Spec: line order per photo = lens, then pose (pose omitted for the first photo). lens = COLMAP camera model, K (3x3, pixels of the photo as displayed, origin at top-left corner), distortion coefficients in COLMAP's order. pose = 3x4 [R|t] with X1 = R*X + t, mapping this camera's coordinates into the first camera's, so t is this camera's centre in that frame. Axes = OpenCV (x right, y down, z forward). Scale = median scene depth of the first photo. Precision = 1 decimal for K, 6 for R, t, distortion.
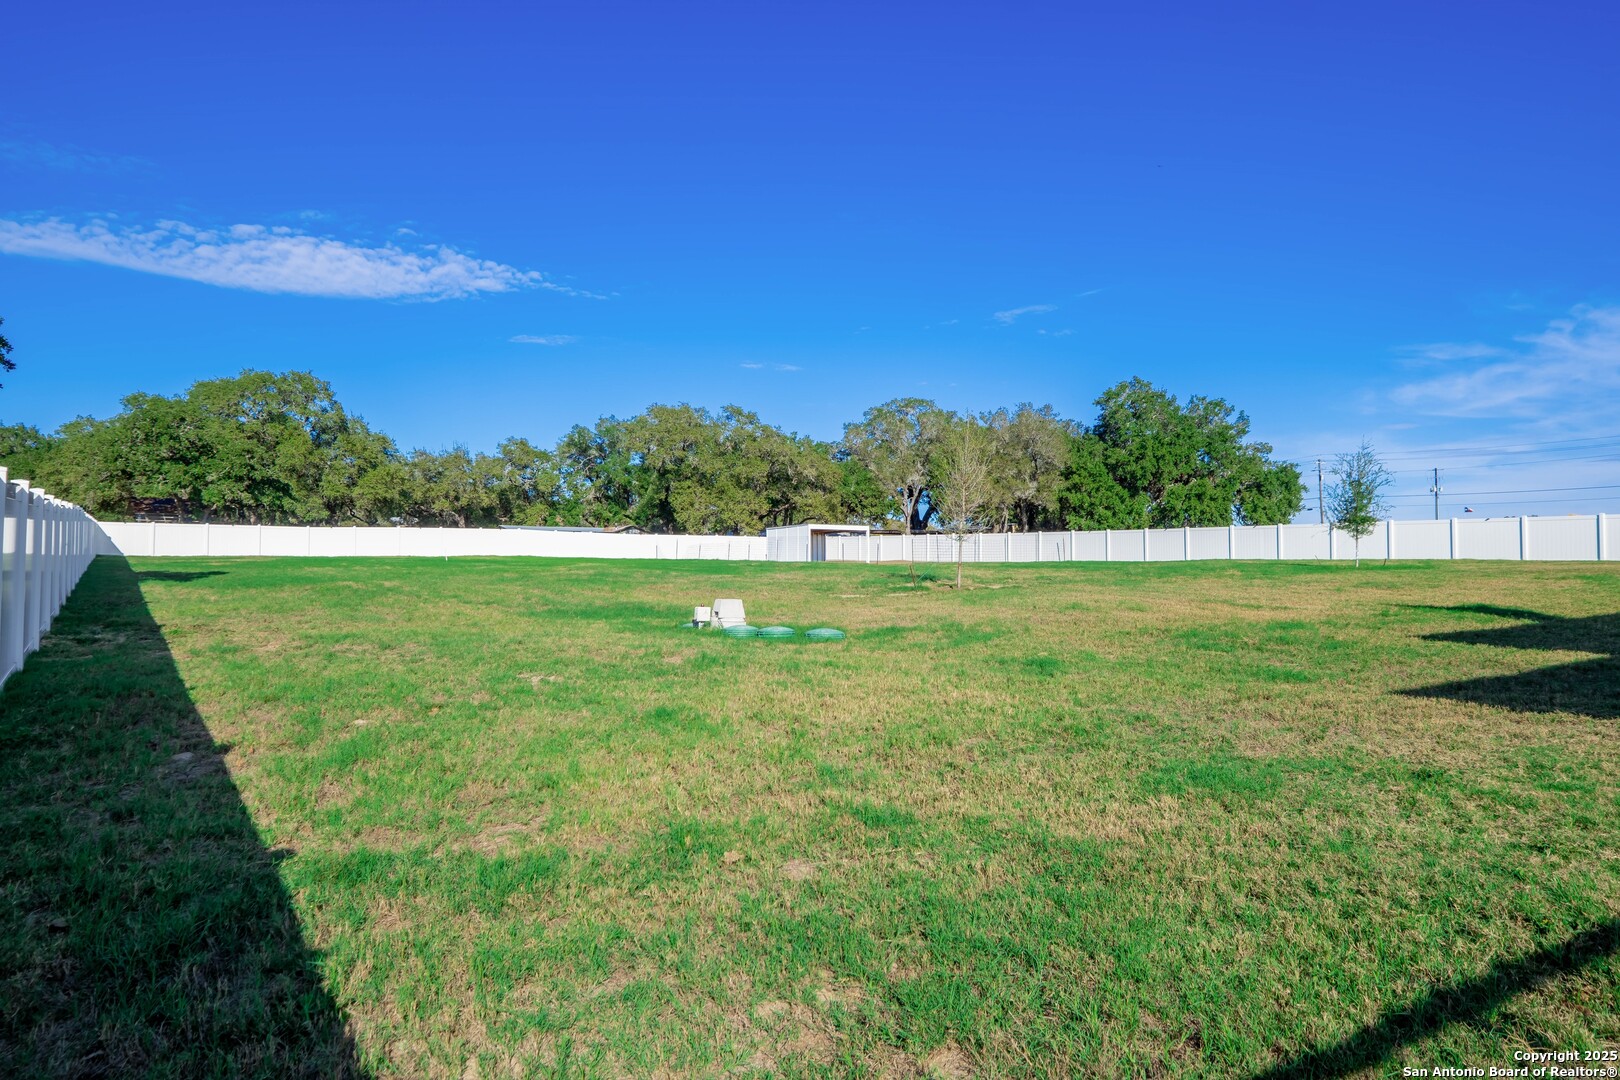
lens RADIAL K [[702.3, 0, 808.1], [0, 702.3, 540.2], [0, 0, 1]] dist [-0.005649, -0.000665]
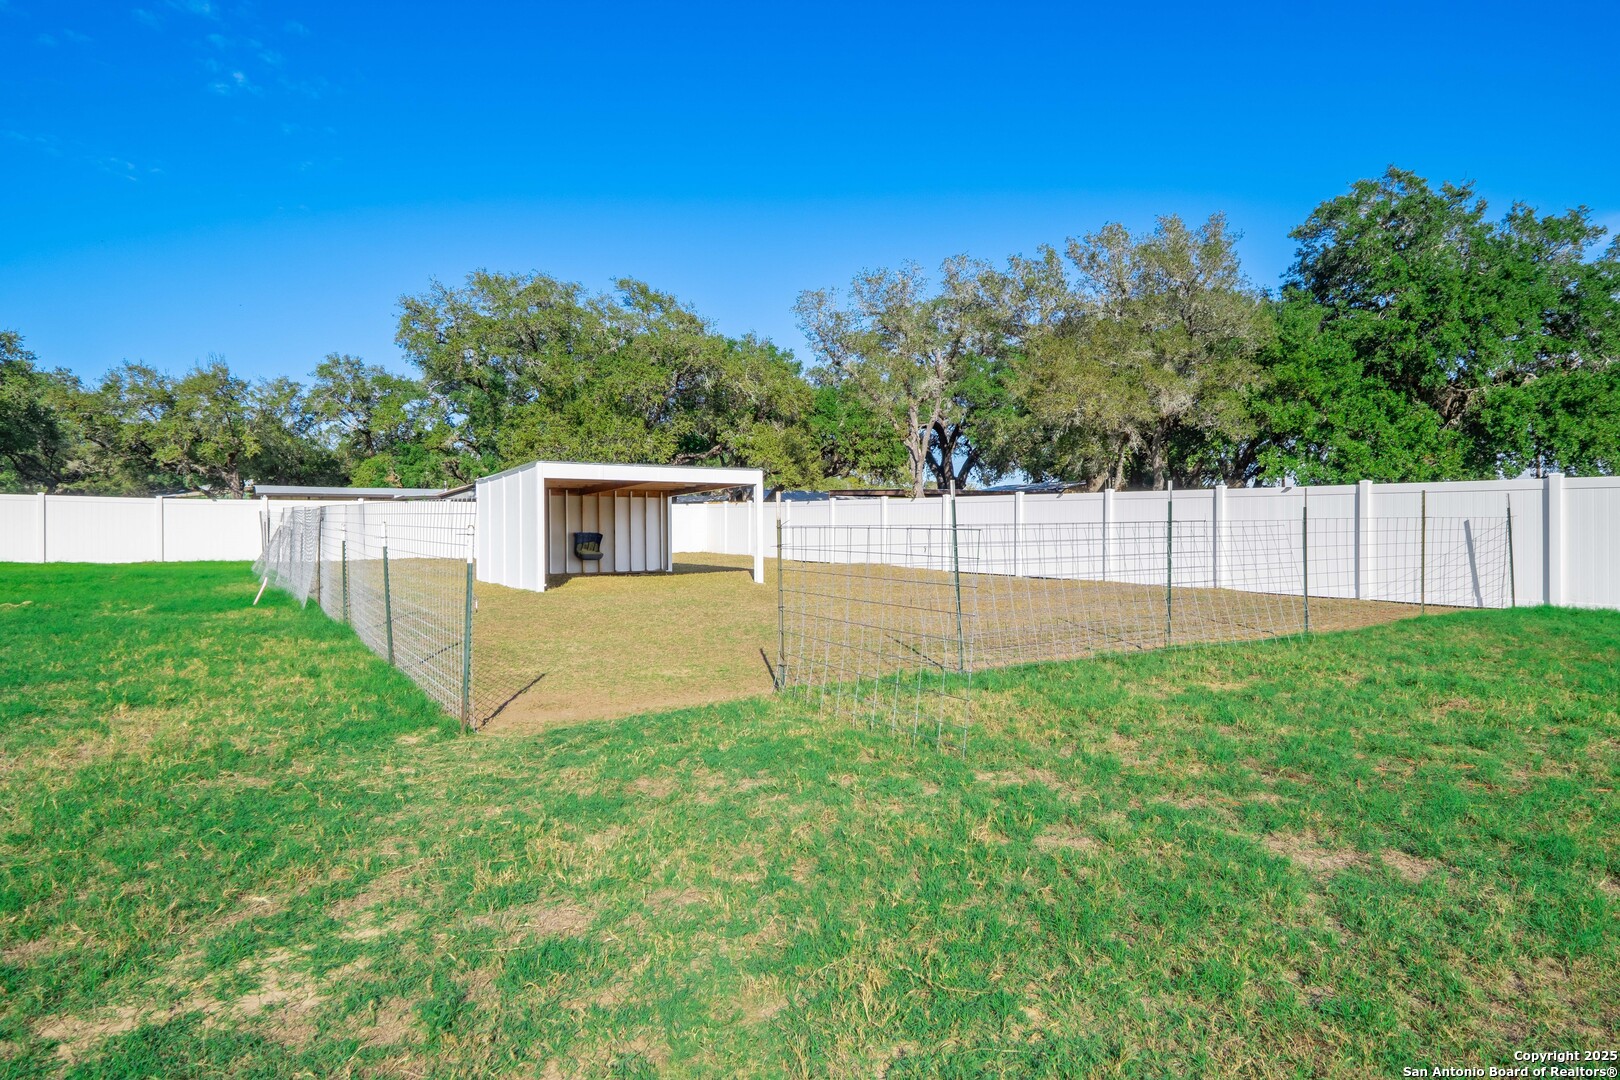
lens RADIAL K [[702.3, 0, 812.0], [0, 702.3, 537.5], [0, 0, 1]] dist [-0.005649, -0.000665]
pose [[0.998515, -0.003164, -0.054385, 0.093923], [0.005786, 0.998824, 0.048130, -0.003516], [0.054169, -0.048373, 0.997359, 0.488861]]
